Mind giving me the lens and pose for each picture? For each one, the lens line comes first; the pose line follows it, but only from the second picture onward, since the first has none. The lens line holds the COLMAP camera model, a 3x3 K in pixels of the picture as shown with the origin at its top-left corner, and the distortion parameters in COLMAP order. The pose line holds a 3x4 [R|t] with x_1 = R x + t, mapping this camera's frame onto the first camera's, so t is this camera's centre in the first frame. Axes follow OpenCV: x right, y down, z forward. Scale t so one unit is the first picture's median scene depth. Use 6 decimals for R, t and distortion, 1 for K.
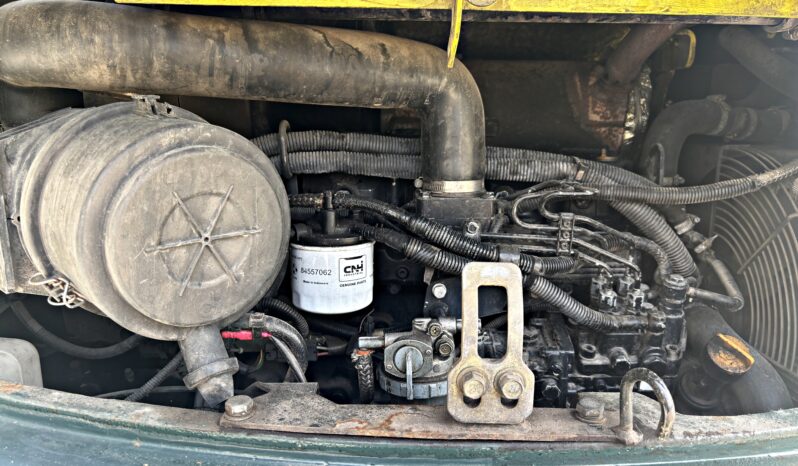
lens RADIAL K [[605.7, 0, 399.0], [0, 605.7, 233.0], [0, 0, 1]] dist [-0.004586, -0.001454]
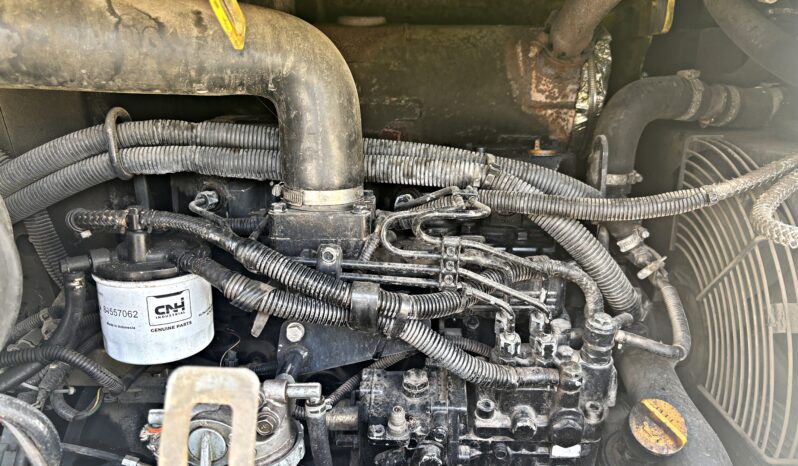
lens RADIAL K [[608.9, 0, 401.8], [0, 608.9, 234.6], [0, 0, 1]] dist [0.036011, -0.088271]
pose [[0.999559, 0.009696, -0.028071, 0.233011], [-0.007739, 0.997588, 0.068981, -0.087433], [0.028672, -0.068733, 0.997223, 0.229760]]
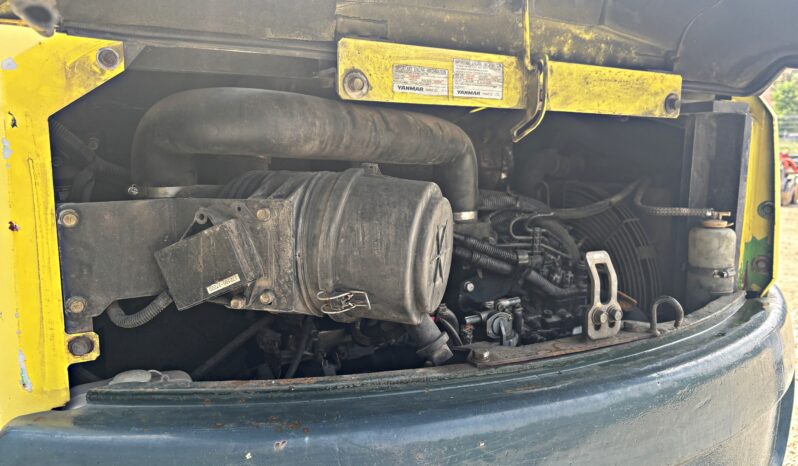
lens RADIAL K [[599.4, 0, 401.2], [0, 599.4, 234.0], [0, 0, 1]] dist [0.043015, -0.041293]
pose [[0.872871, -0.073510, 0.482383, -0.793877], [0.098924, 0.994717, -0.027418, -0.008278], [-0.477819, 0.071652, 0.875531, -0.216720]]
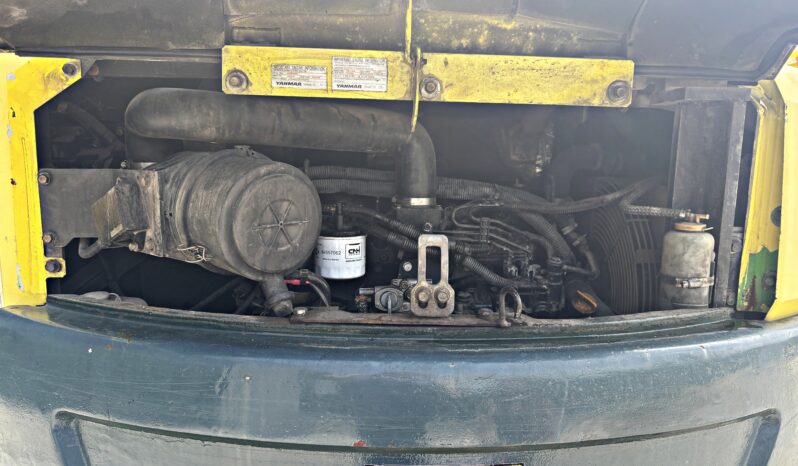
lens RADIAL K [[599.4, 0, 401.2], [0, 599.4, 234.0], [0, 0, 1]] dist [0.043015, -0.041293]
pose [[0.998684, 0.001540, 0.051267, -0.030948], [0.001086, 0.998689, -0.051168, 0.092308], [-0.051279, 0.051156, 0.997373, -0.585585]]
